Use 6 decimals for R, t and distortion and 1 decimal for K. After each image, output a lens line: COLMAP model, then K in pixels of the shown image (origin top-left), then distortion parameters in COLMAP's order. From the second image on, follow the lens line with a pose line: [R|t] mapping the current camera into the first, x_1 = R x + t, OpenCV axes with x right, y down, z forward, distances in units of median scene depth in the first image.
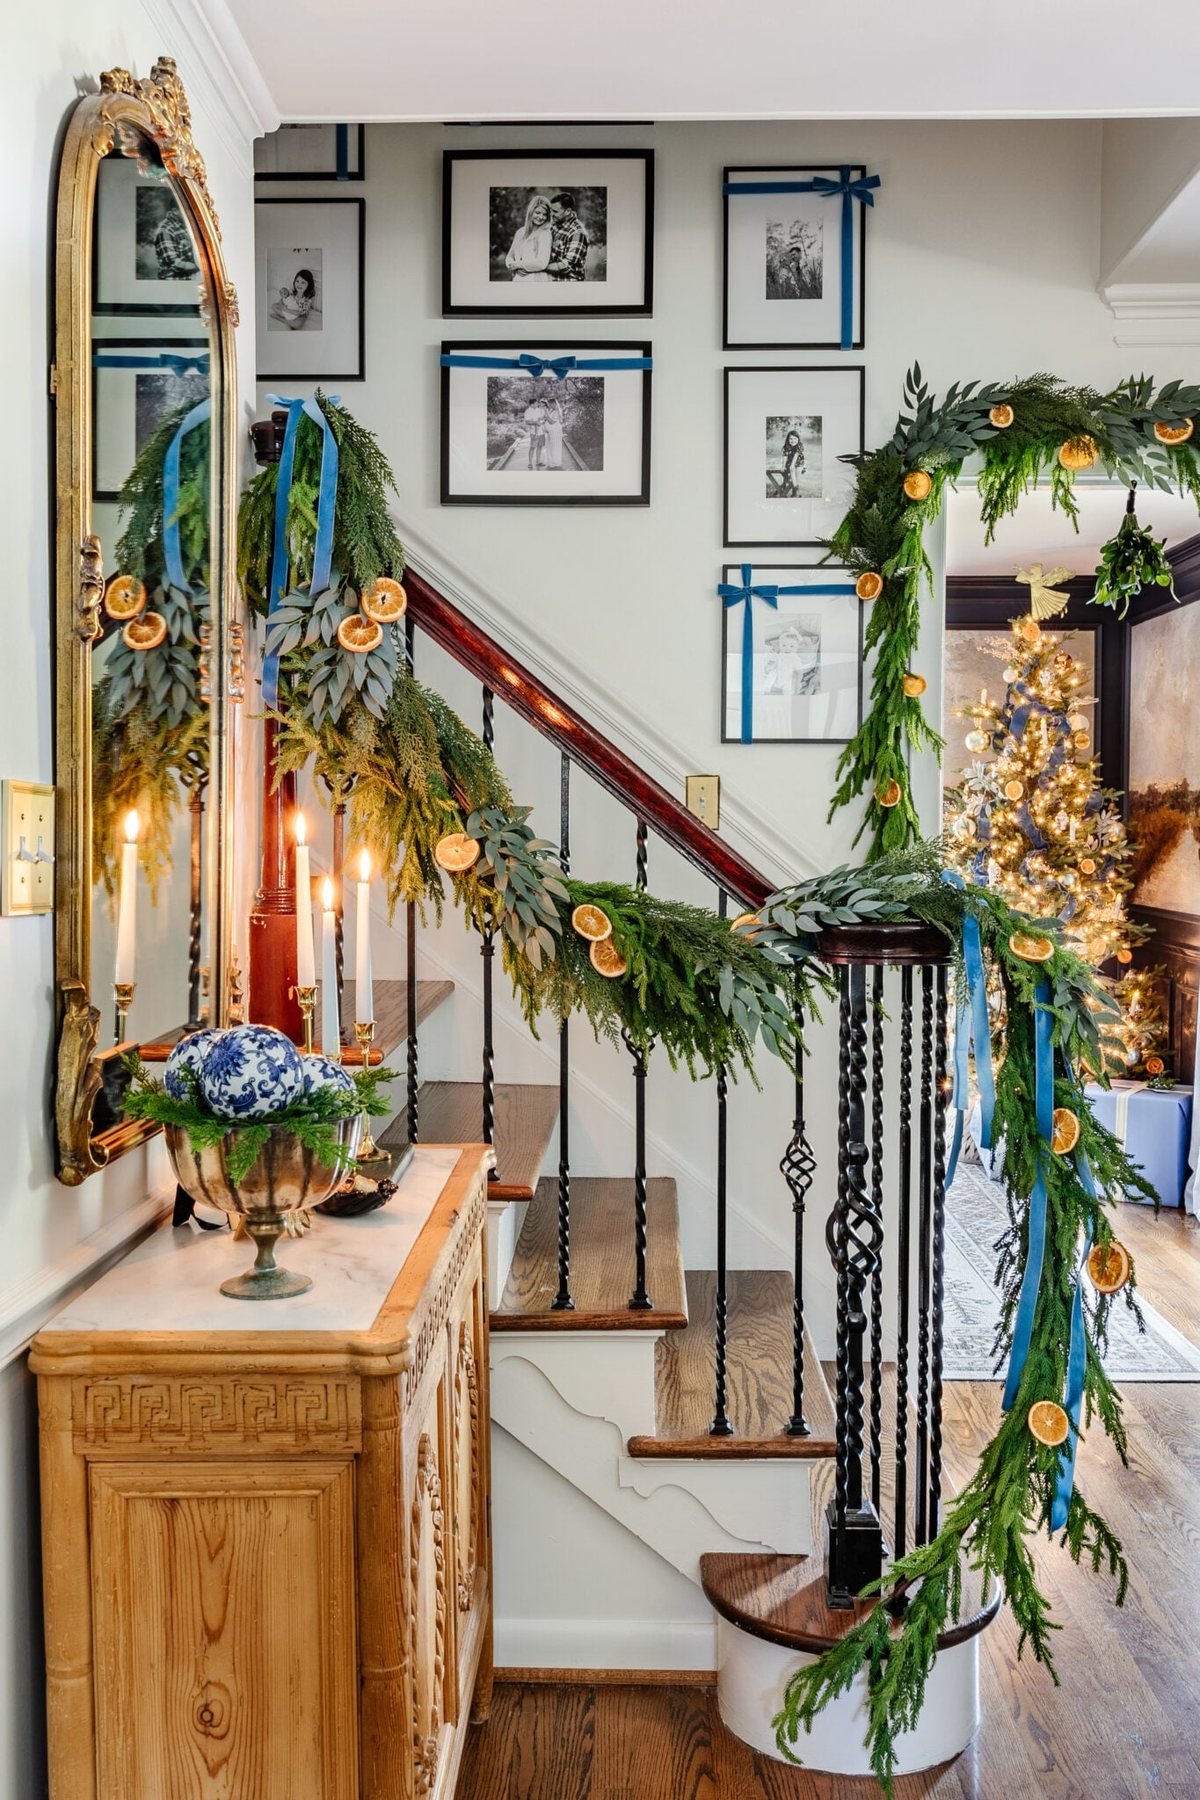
lens RADIAL K [[1732.6, 0, 600.0], [0, 1732.6, 900.0], [0, 0, 1]] dist [0.013038, -0.025007]
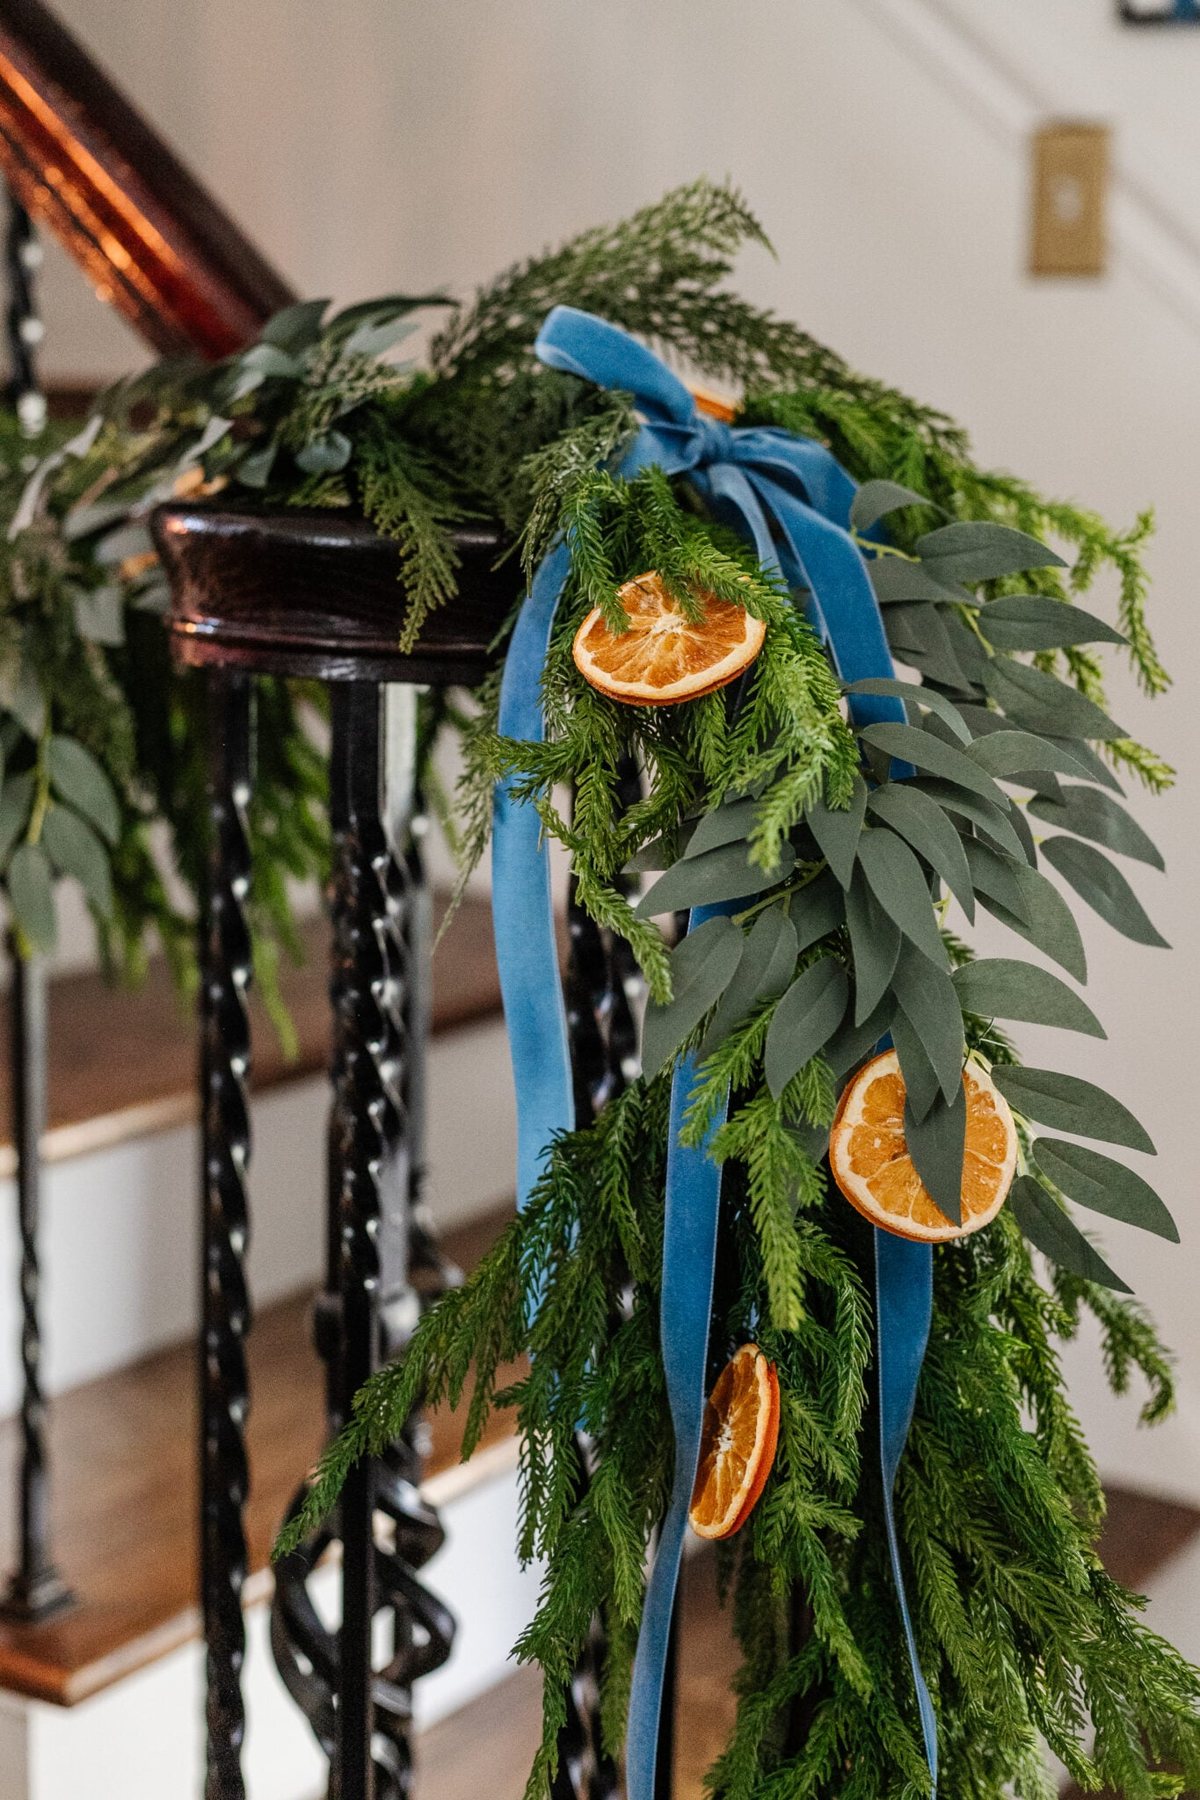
lens RADIAL K [[2703.6, 0, 600.0], [0, 2703.6, 900.0], [0, 0, 1]] dist [0.005678, -0.000111]
pose [[0.842384, 0.122578, -0.524751, 0.401147], [-0.047376, 0.986861, 0.154470, 0.005712], [0.536791, -0.105262, 0.837123, 0.645846]]
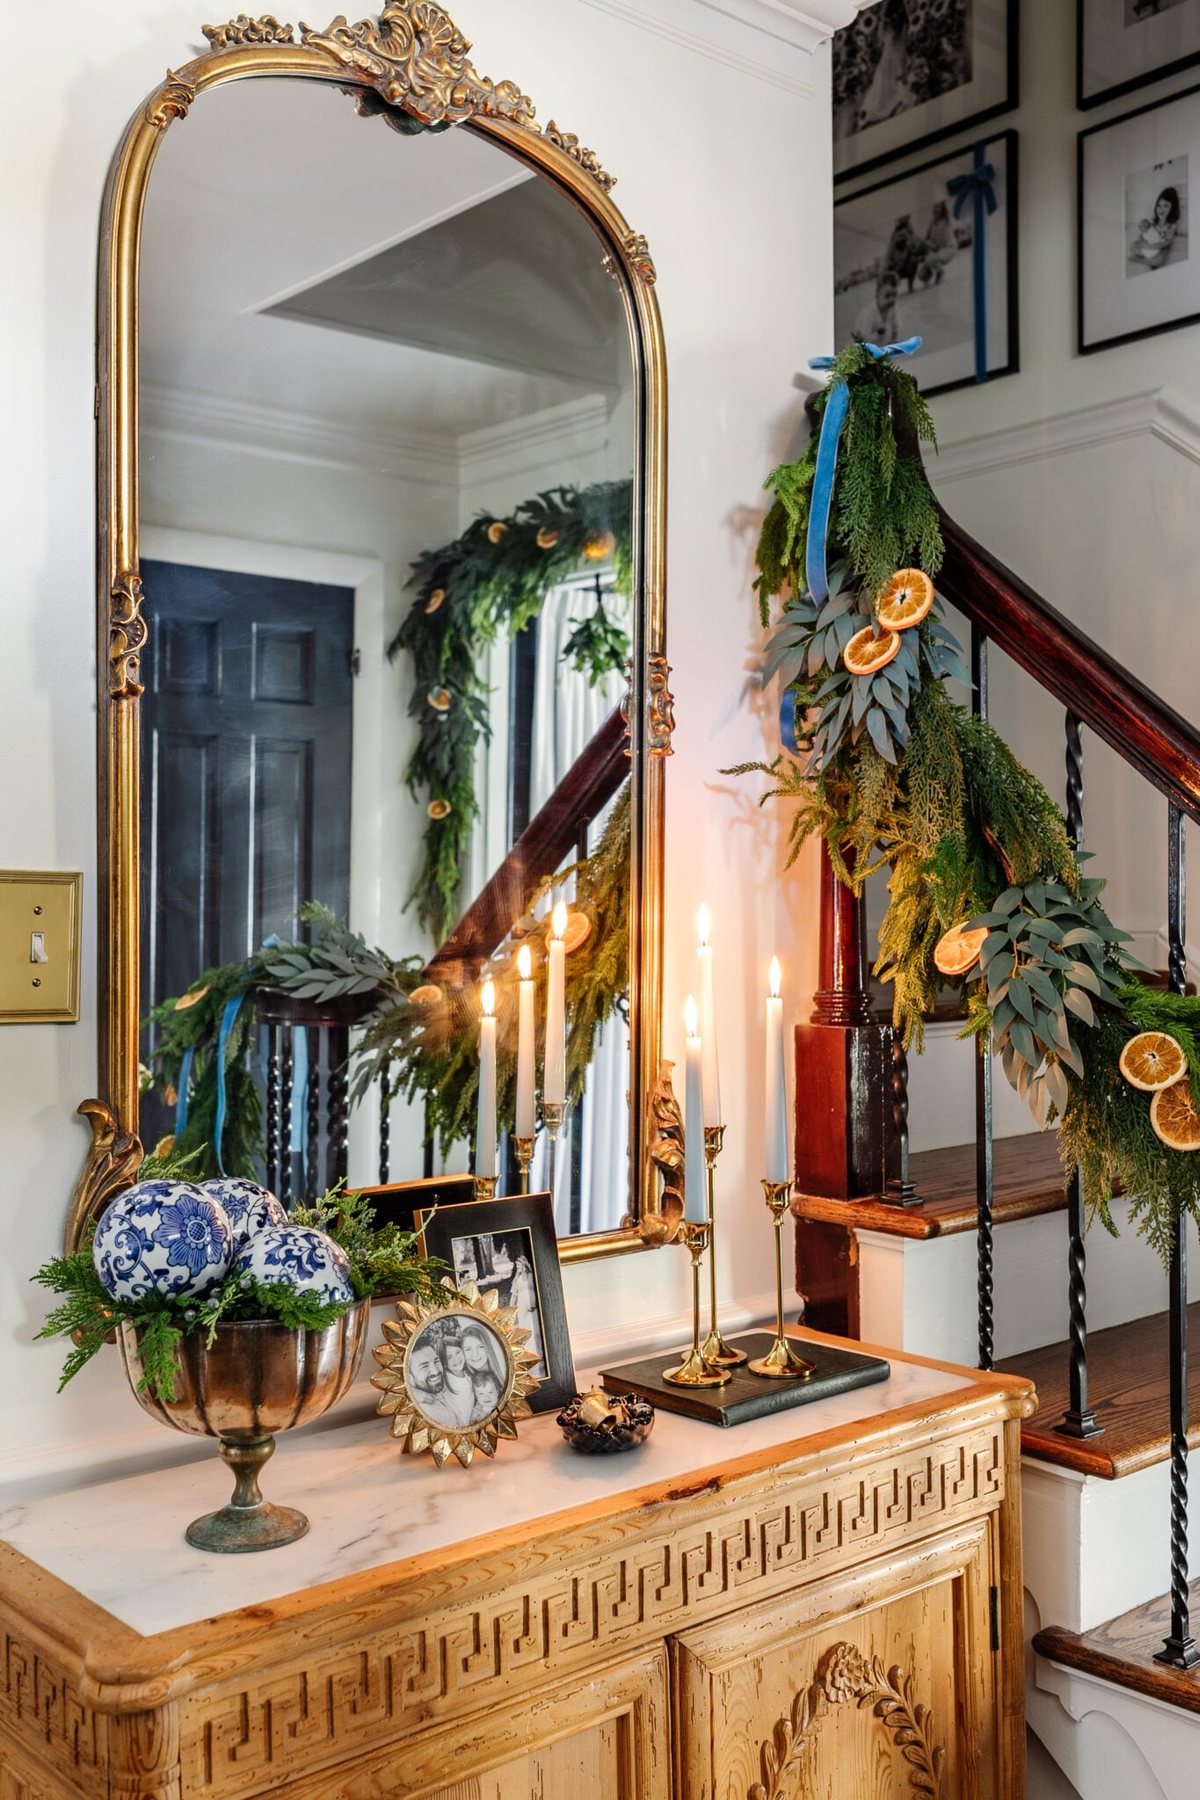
lens RADIAL K [[1745.8, 0, 600.0], [0, 1745.8, 900.0], [0, 0, 1]] dist [0.006151, -0.001341]
pose [[0.662171, -0.009607, -0.749291, 0.334658], [-0.022056, 0.999235, -0.032303, -0.020324], [0.749028, 0.037916, 0.661452, 0.419348]]
